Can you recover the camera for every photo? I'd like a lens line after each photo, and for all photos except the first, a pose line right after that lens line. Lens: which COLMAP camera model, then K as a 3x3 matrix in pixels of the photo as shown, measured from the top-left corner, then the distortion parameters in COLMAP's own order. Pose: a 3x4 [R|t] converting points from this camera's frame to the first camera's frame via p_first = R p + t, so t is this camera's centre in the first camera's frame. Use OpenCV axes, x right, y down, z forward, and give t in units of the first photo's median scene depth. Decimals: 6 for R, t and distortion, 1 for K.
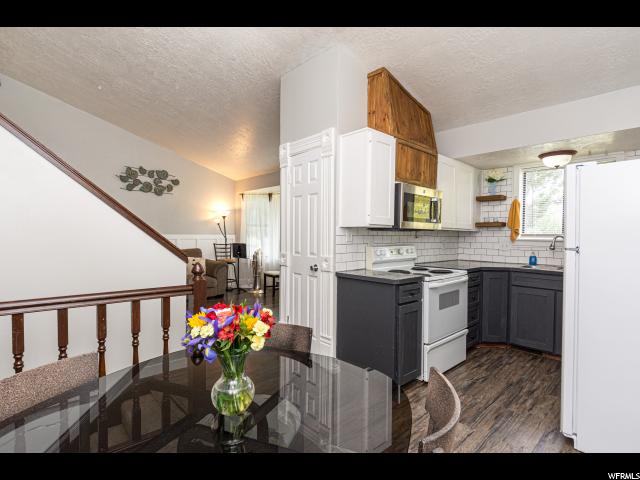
lens RADIAL K [[317.0, 0, 320.0], [0, 317.0, 240.0], [0, 0, 1]] dist [-0.000814, -0.000515]
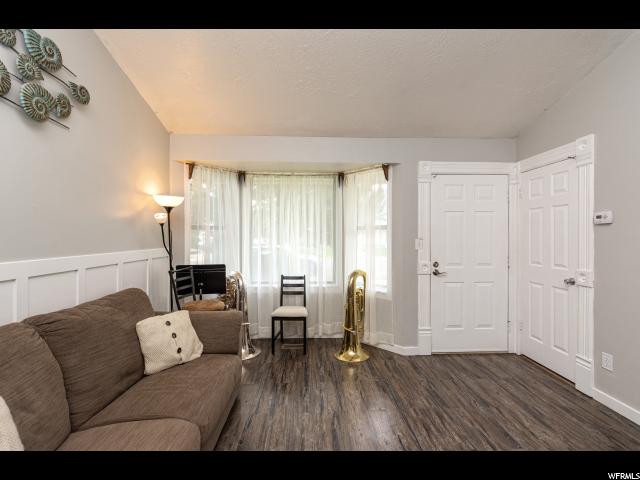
lens RADIAL K [[297.6, 0, 318.3], [0, 297.6, 235.8], [0, 0, 1]] dist [-0.000820, -0.000460]
pose [[0.662374, -0.011602, 0.749084, -0.526785], [0.018377, 0.999831, -0.000765, -0.033331], [-0.748948, 0.014272, 0.662475, 0.620007]]
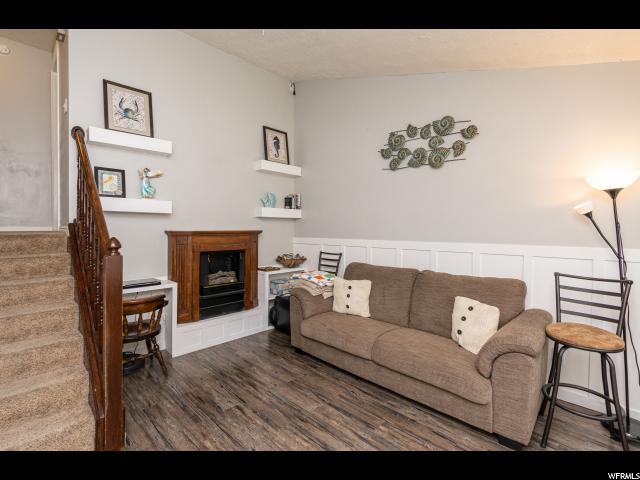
lens RADIAL K [[300.3, 0, 317.3], [0, 300.3, 230.2], [0, 0, 1]] dist [-0.001566, -0.000642]
pose [[0.034091, -0.001753, -0.999417, -0.015700], [-0.021625, 0.999763, -0.002491, -0.030431], [0.999185, 0.021697, 0.034045, 0.765015]]
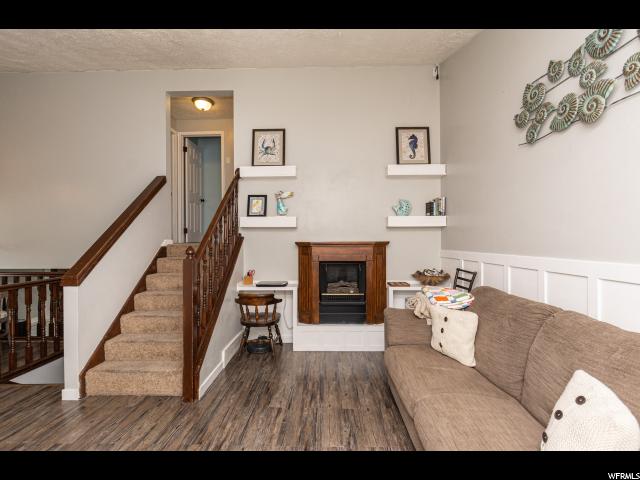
lens RADIAL K [[299.2, 0, 320.0], [0, 299.2, 240.0], [0, 0, 1]] dist [0.000374, -0.000572]
pose [[-0.701111, -0.004326, -0.713039, -0.146051], [-0.013620, 0.999880, 0.007326, -0.034188], [0.712922, 0.014848, -0.701086, 0.987249]]
